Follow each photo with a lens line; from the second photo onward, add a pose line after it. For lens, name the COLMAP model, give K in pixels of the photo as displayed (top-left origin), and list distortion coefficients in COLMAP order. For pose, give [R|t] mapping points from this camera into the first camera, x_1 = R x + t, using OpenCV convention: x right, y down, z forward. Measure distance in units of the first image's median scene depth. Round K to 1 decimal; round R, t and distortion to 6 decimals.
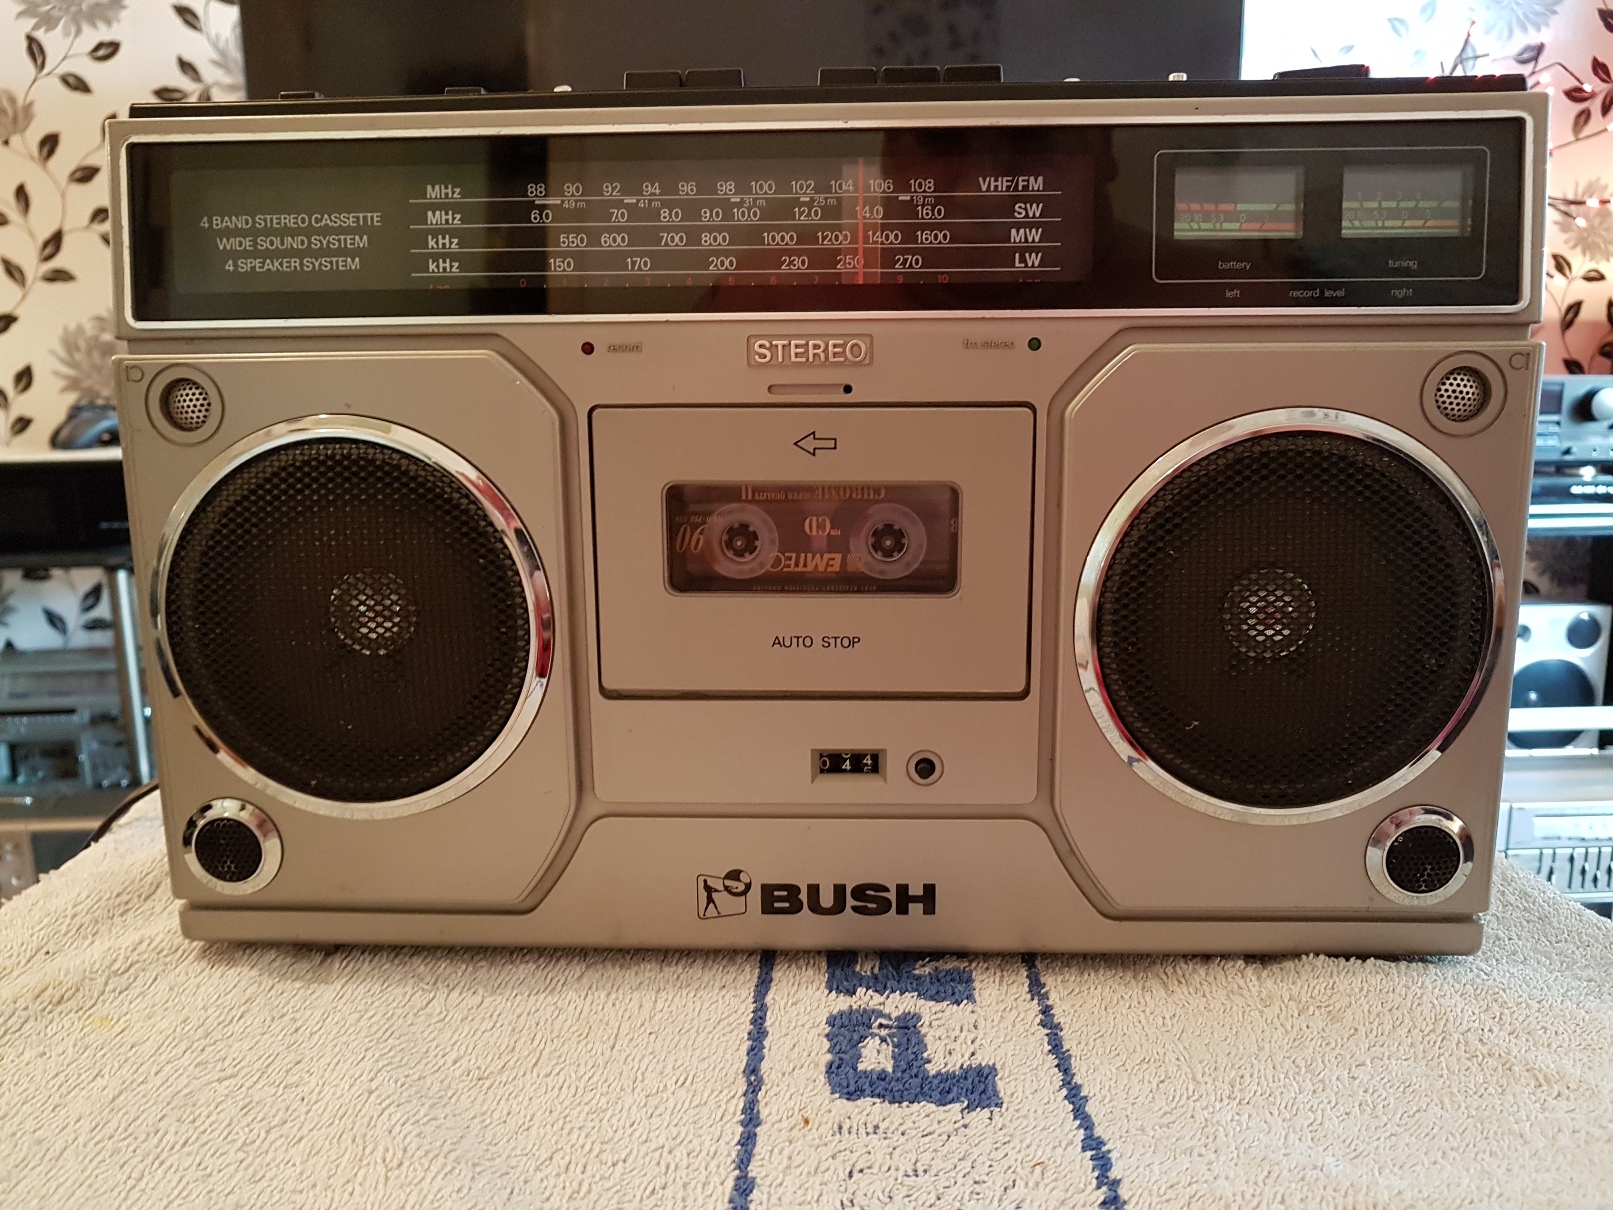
lens RADIAL K [[1212.8, 0, 806.5], [0, 1212.8, 605.0], [0, 0, 1]] dist [-0.009984, 0.000231]
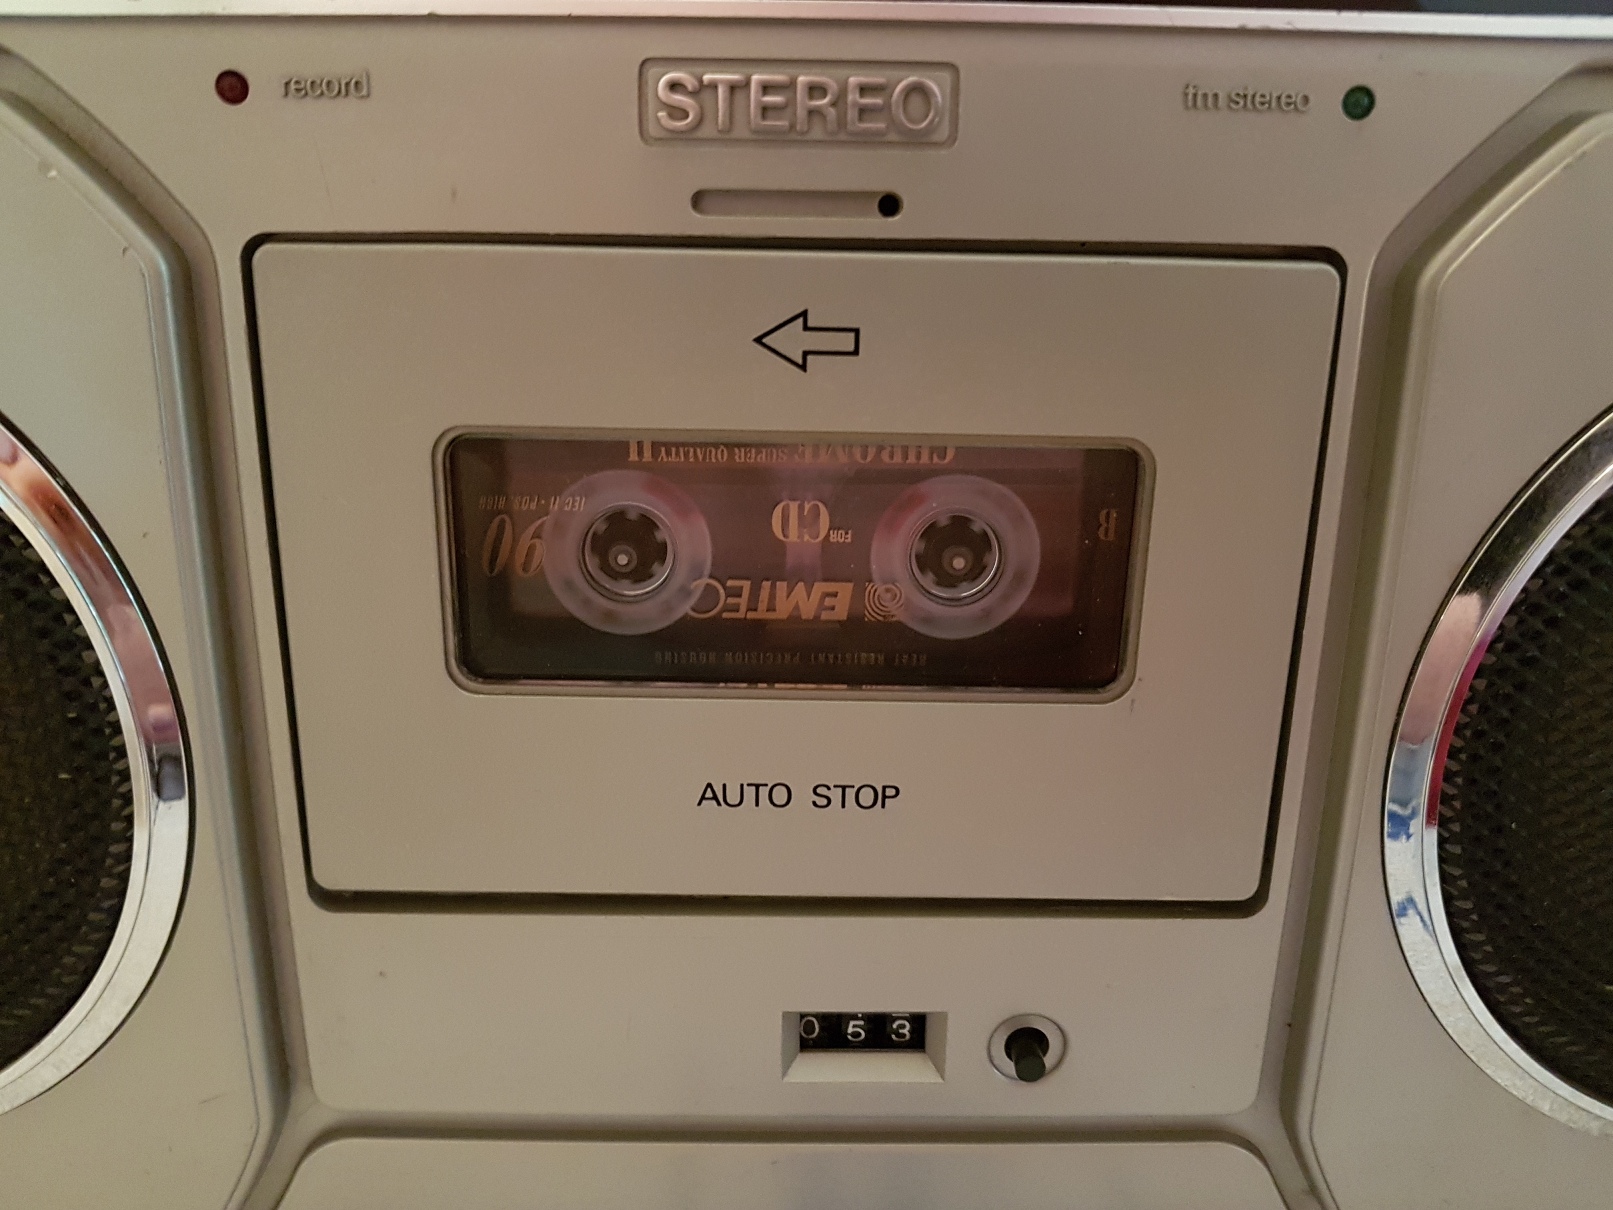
lens RADIAL K [[1295.2, 0, 806.5], [0, 1295.2, 605.0], [0, 0, 1]] dist [-0.044300, -0.007450]
pose [[0.998065, 0.005498, 0.061928, -0.019029], [-0.011571, 0.995106, 0.098134, -0.085612], [-0.061085, -0.098661, 0.993244, 0.552815]]
